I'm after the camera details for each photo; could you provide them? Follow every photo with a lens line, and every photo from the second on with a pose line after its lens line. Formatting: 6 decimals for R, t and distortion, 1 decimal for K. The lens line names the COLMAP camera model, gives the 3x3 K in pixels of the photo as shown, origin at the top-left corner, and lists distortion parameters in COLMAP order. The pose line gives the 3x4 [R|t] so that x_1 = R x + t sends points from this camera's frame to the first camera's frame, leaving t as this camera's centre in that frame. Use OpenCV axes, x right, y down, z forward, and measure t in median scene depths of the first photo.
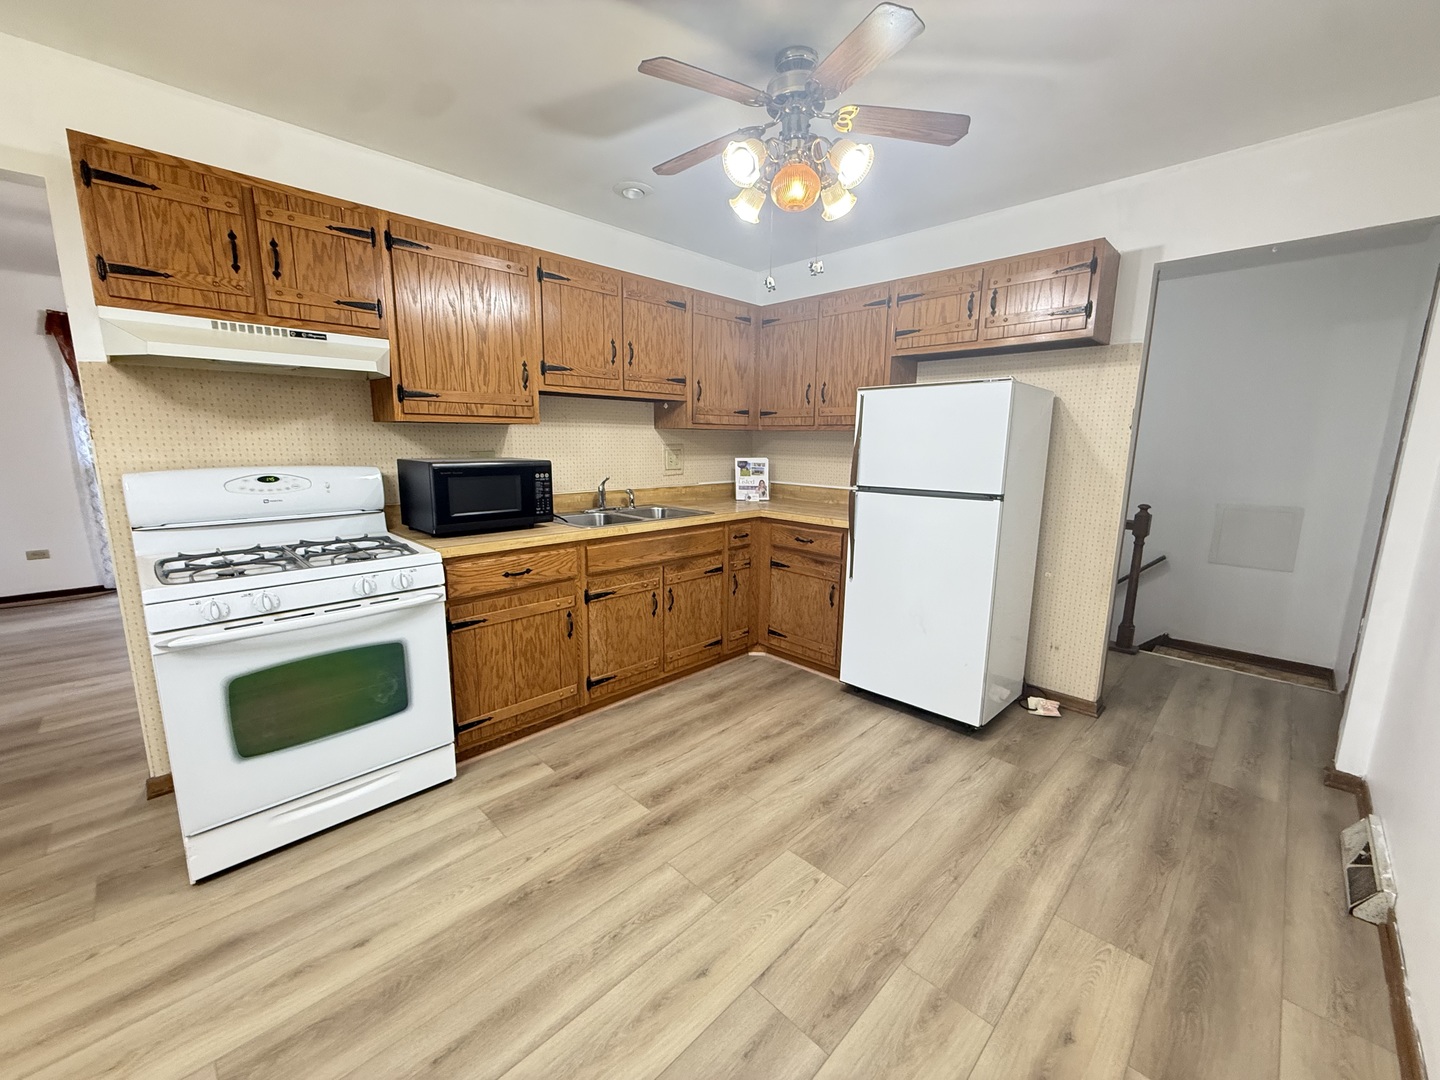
lens RADIAL K [[573.0, 0, 716.4], [0, 573.0, 541.5], [0, 0, 1]] dist [-0.001280, 0.000272]
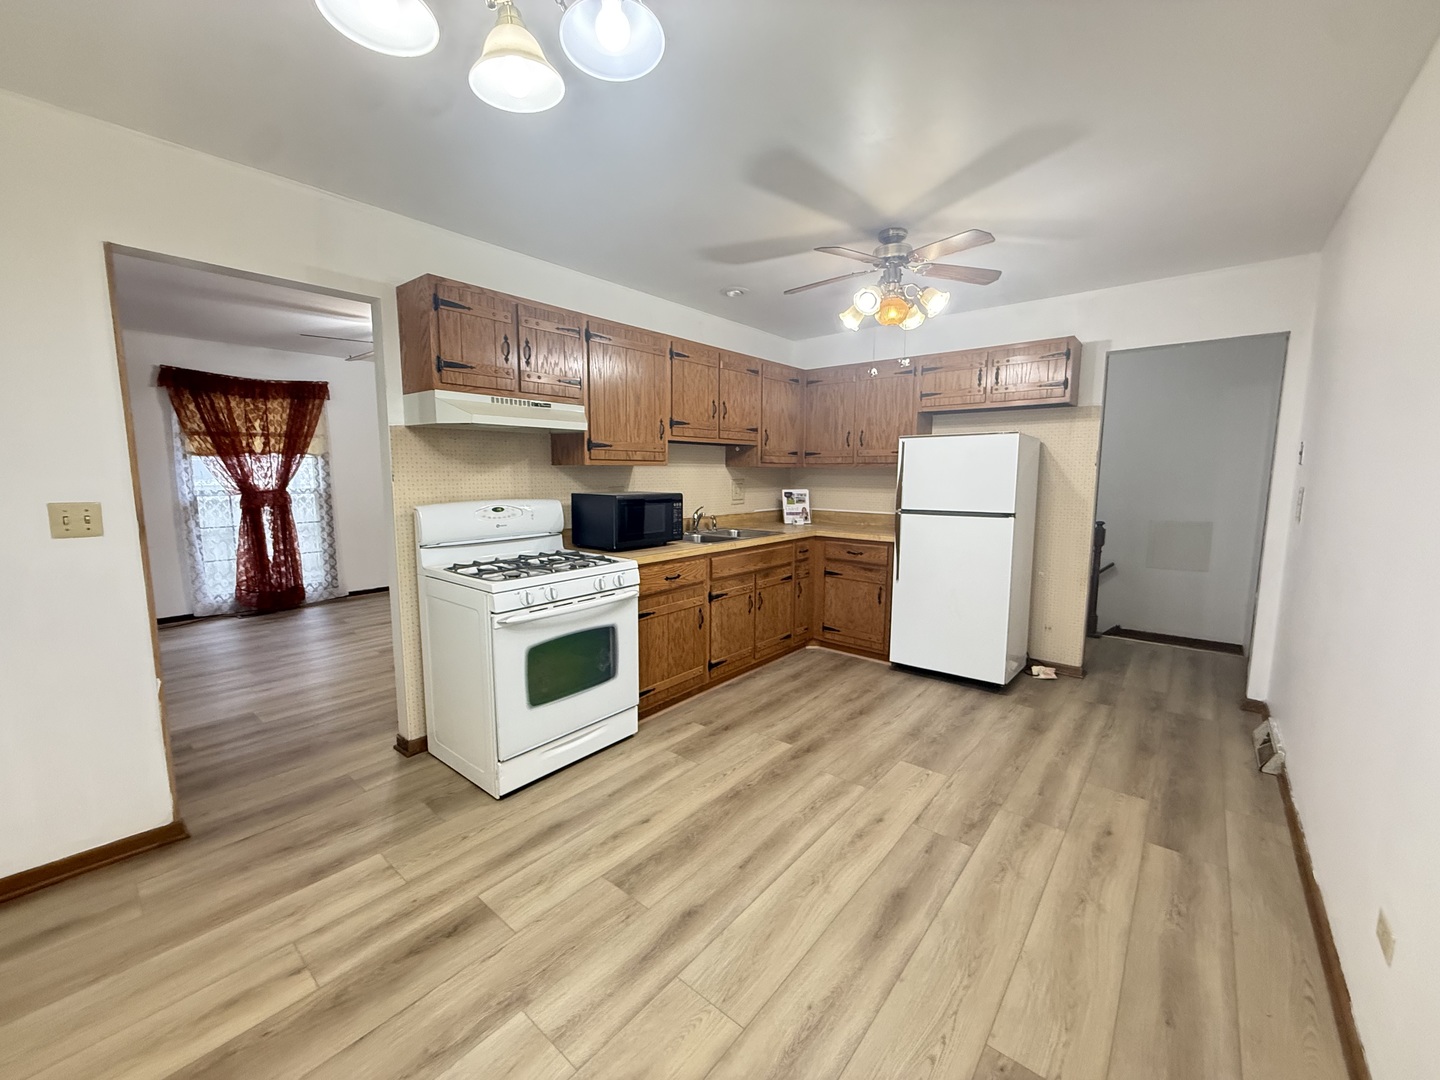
lens RADIAL K [[573.0, 0, 716.9], [0, 573.0, 541.3], [0, 0, 1]] dist [-0.001280, 0.000272]
pose [[0.996044, -0.019827, 0.086620, -0.328440], [0.024575, 0.998233, -0.054095, 0.041947], [-0.085394, 0.056009, 0.994772, -0.307549]]
